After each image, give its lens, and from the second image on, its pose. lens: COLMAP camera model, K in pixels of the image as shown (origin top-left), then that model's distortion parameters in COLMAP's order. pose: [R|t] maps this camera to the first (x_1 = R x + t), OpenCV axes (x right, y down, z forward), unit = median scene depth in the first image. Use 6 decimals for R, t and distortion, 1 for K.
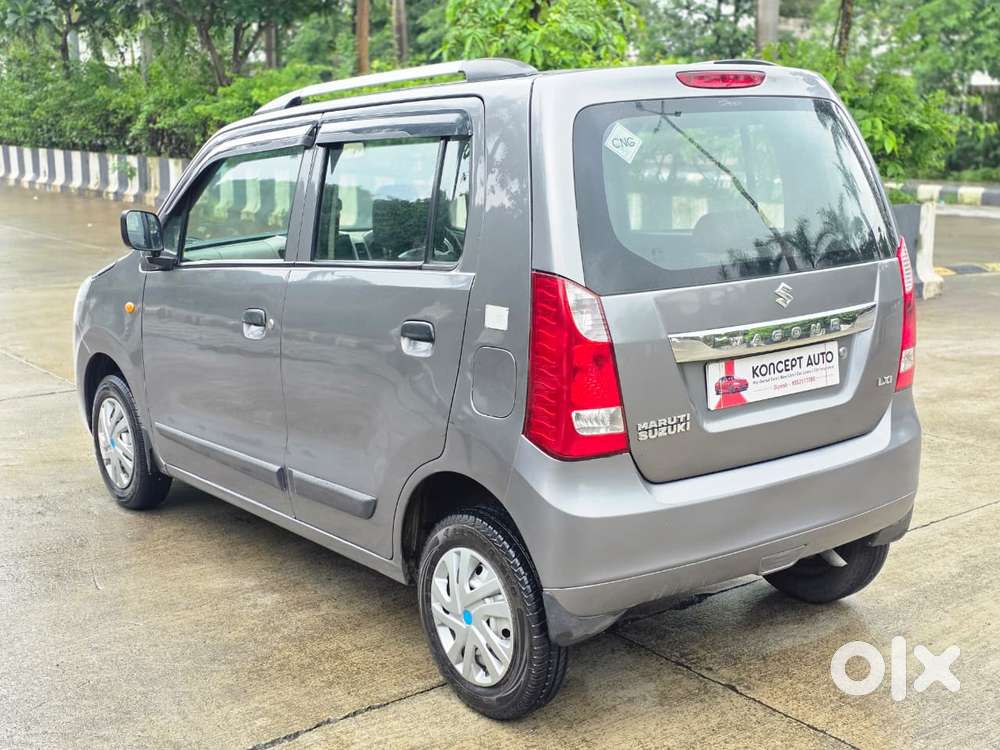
lens RADIAL K [[1278.8, 0, 500.0], [0, 1278.8, 375.0], [0, 0, 1]] dist [0.186527, -0.545804]
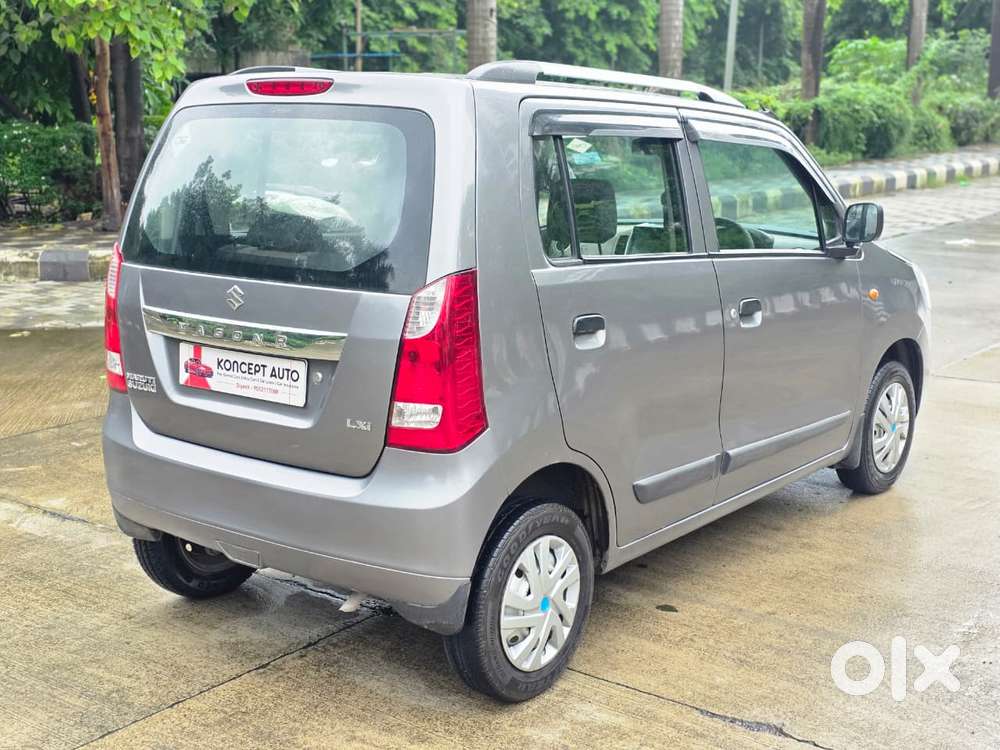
lens RADIAL K [[1278.8, 0, 500.0], [0, 1278.8, 375.0], [0, 0, 1]] dist [0.186527, -0.545804]
pose [[0.272877, 0.211755, -0.938455, 1.214571], [-0.191820, 0.967864, 0.162615, -0.202834], [0.942732, 0.135641, 0.304727, 0.866908]]
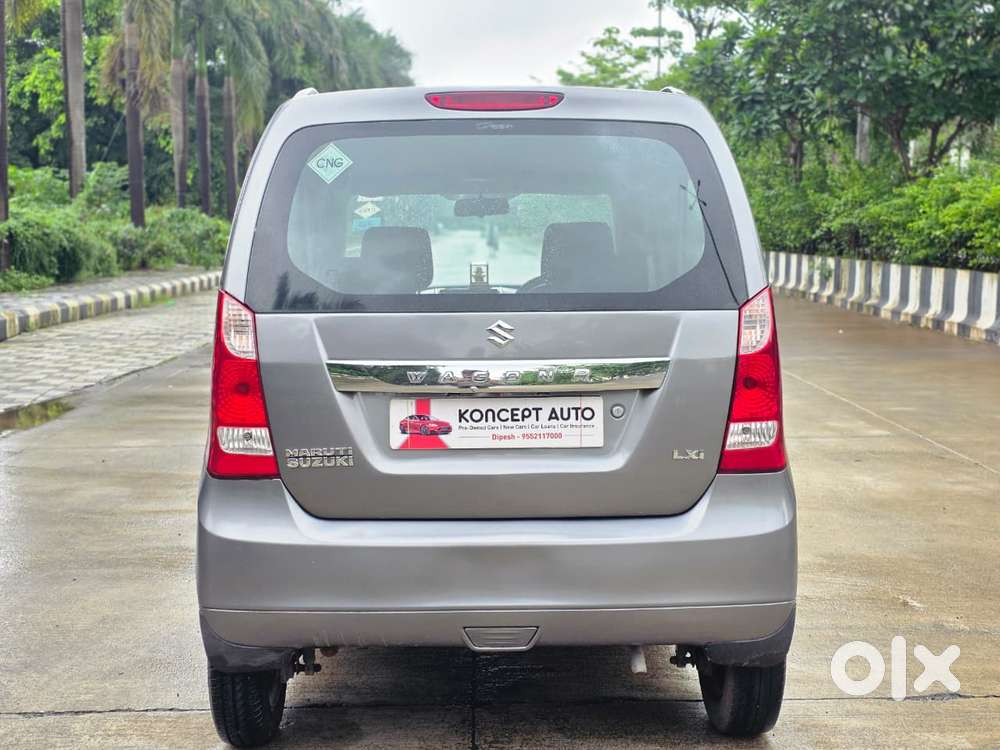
lens RADIAL K [[1278.8, 0, 500.0], [0, 1278.8, 375.0], [0, 0, 1]] dist [0.186527, -0.545804]
pose [[0.813293, 0.075046, -0.576994, 0.709643], [-0.124149, 0.991193, -0.046073, 0.007021], [0.568455, 0.109104, 0.815448, 0.273033]]
